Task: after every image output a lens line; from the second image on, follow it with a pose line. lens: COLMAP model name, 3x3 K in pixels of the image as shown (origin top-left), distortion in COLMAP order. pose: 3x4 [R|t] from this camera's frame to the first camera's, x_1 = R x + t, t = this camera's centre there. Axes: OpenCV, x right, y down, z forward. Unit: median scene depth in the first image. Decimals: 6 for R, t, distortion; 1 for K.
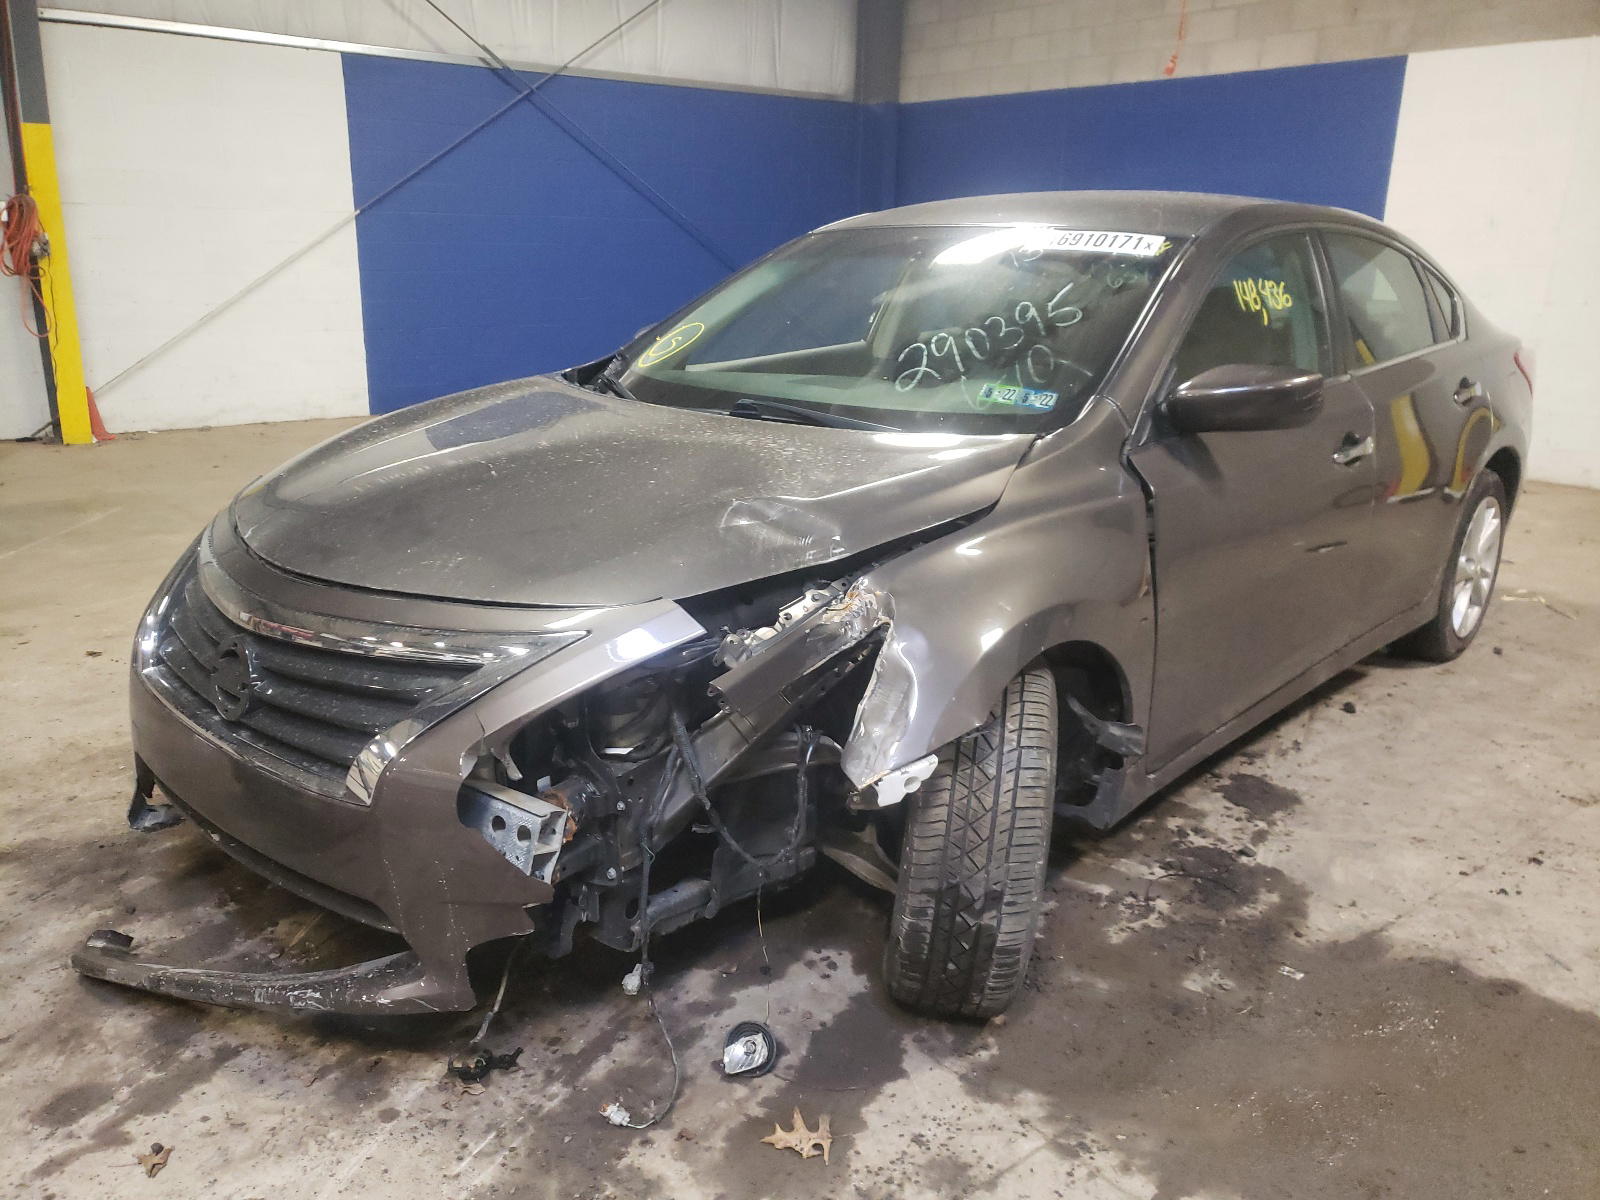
lens RADIAL K [[1199.2, 0, 757.9], [0, 1199.2, 607.5], [0, 0, 1]] dist [0.012499, 0.004551]
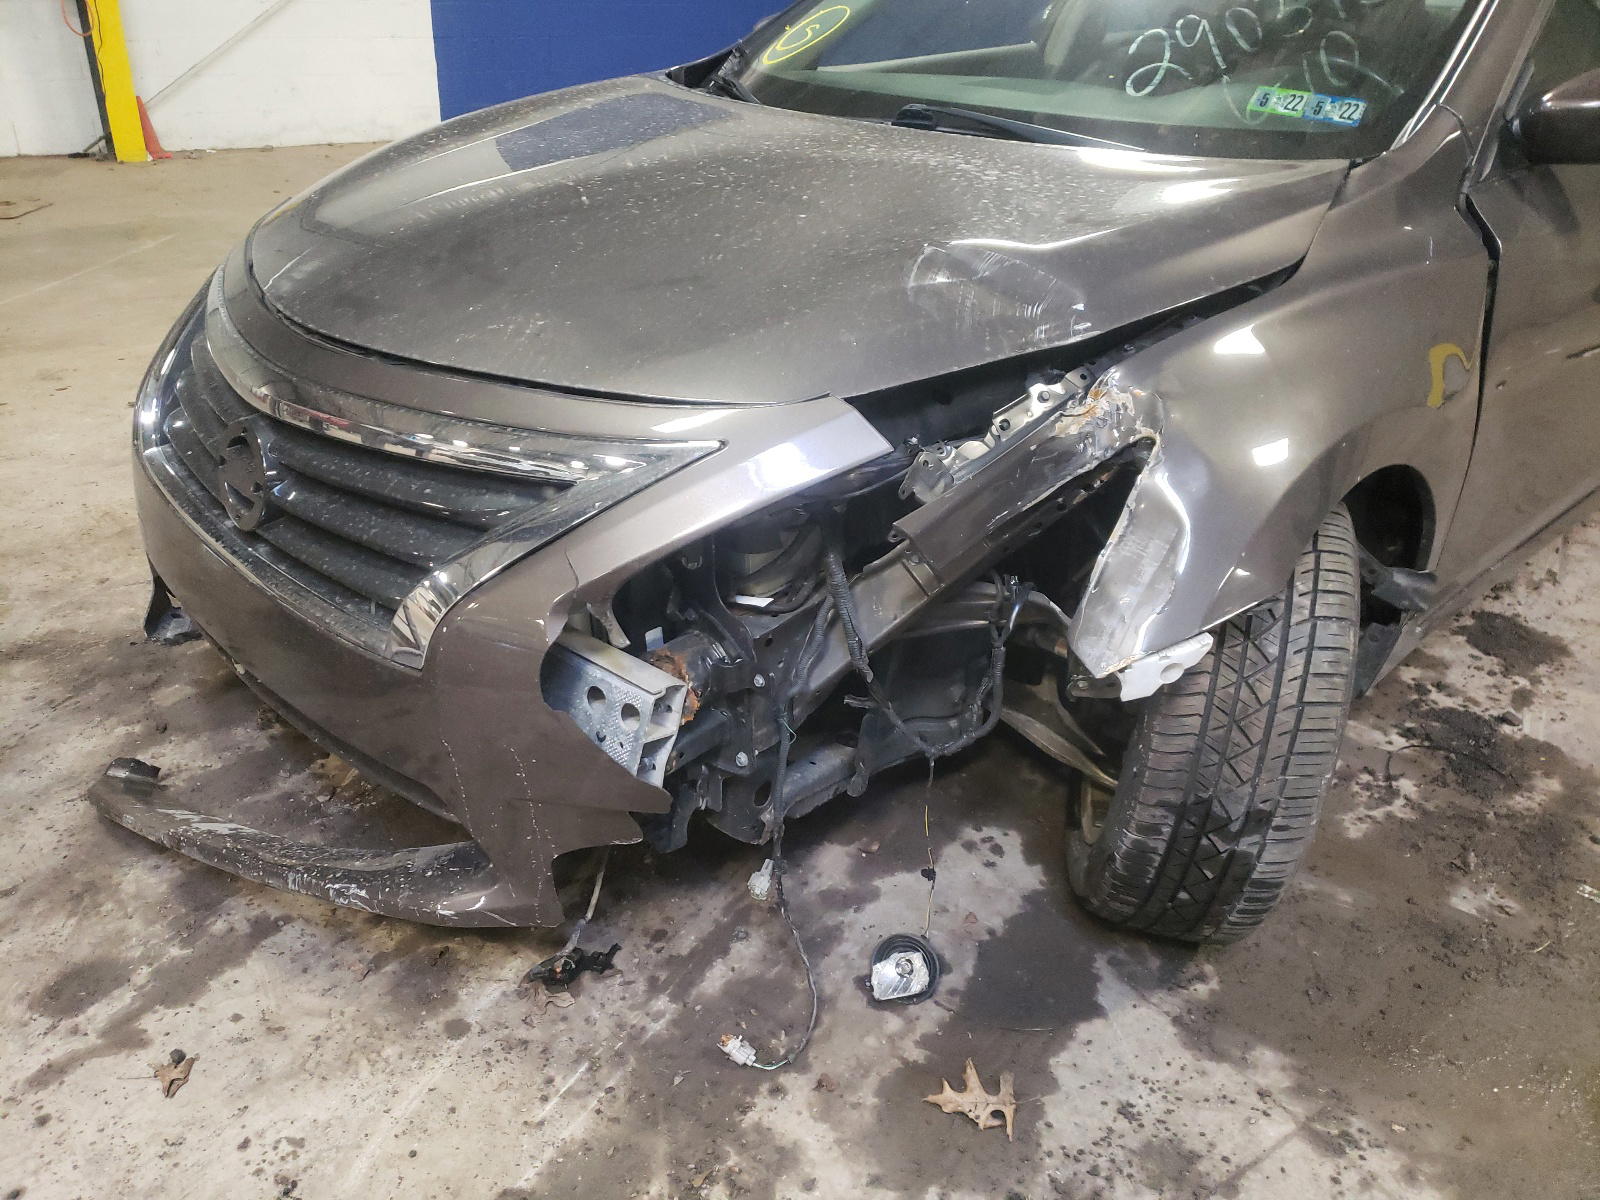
lens RADIAL K [[1199.2, 0, 757.9], [0, 1199.2, 607.5], [0, 0, 1]] dist [0.012499, 0.004551]
pose [[0.997217, 0.045054, -0.059396, -0.066034], [-0.032061, 0.978462, 0.203923, -0.023591], [0.067304, -0.201451, 0.977183, 0.265243]]
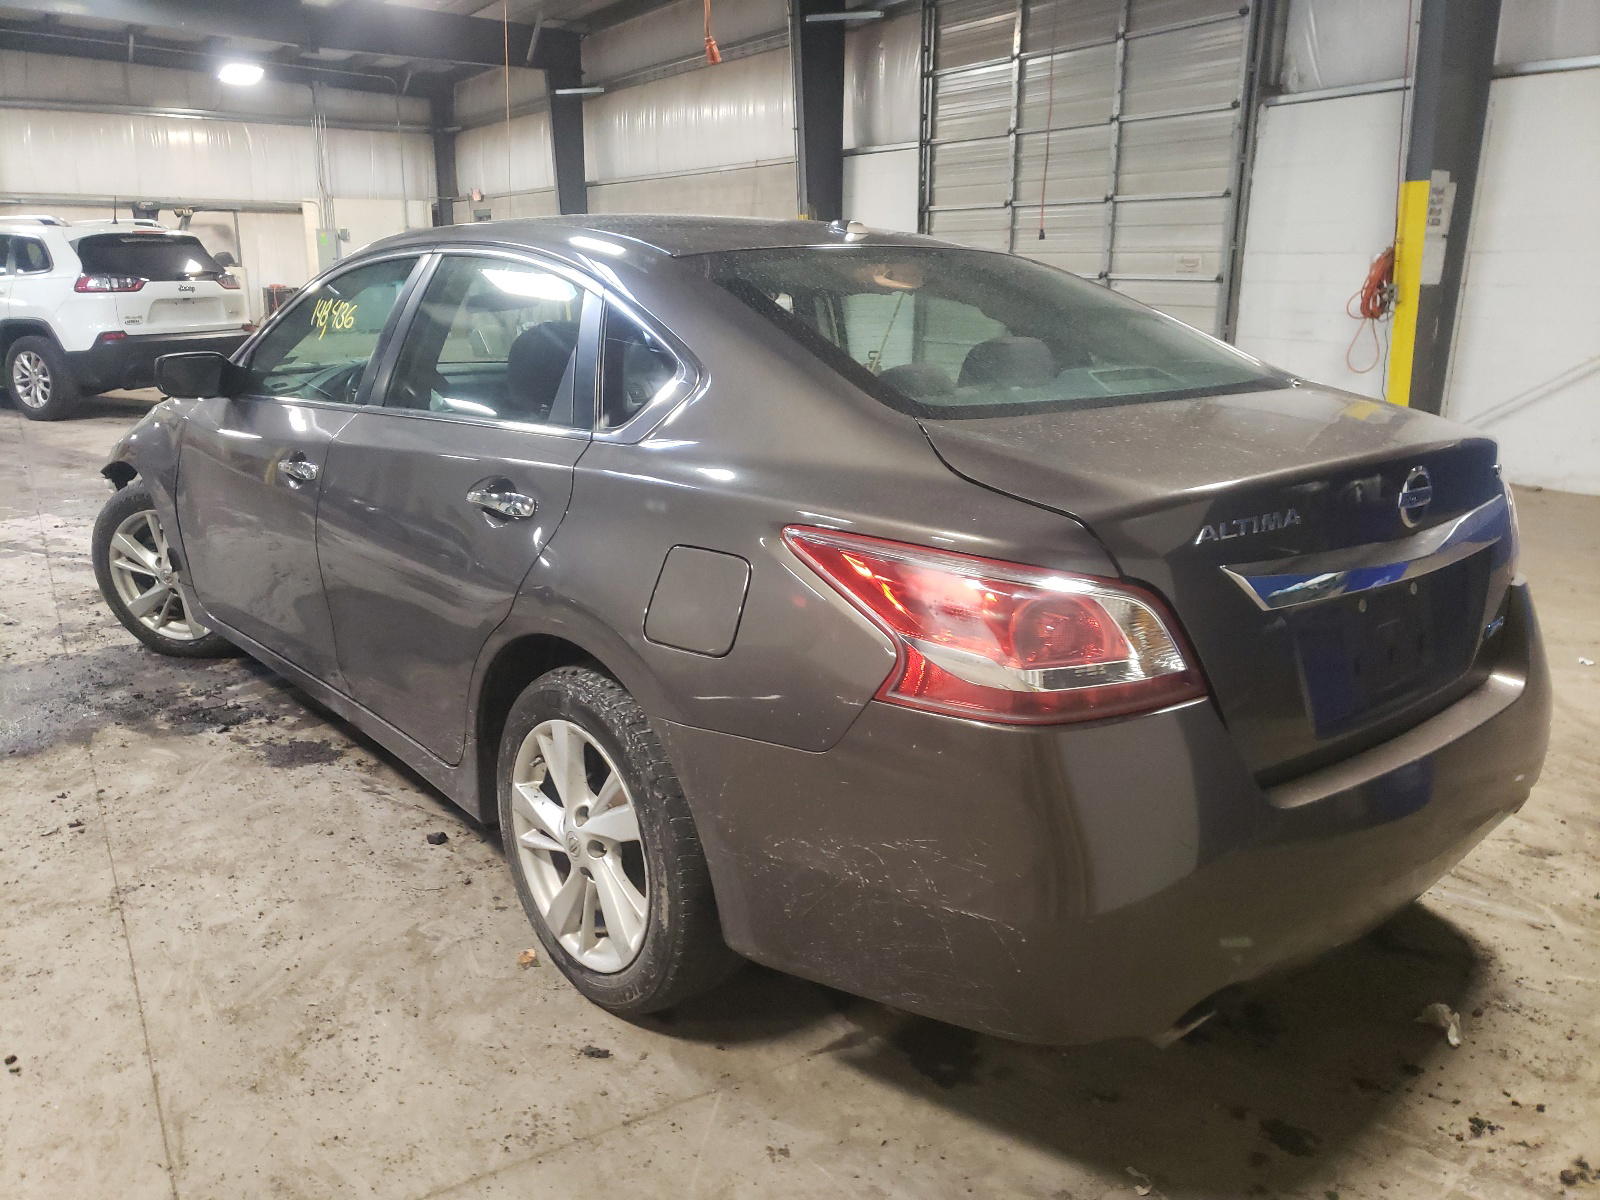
lens RADIAL K [[1199.2, 0, 757.9], [0, 1199.2, 607.5], [0, 0, 1]] dist [0.012499, 0.004551]
pose [[-0.075648, 0.268420, -0.960327, 2.143126], [-0.308262, 0.909614, 0.278528, -0.622475], [0.948289, 0.317102, 0.013934, 2.022094]]
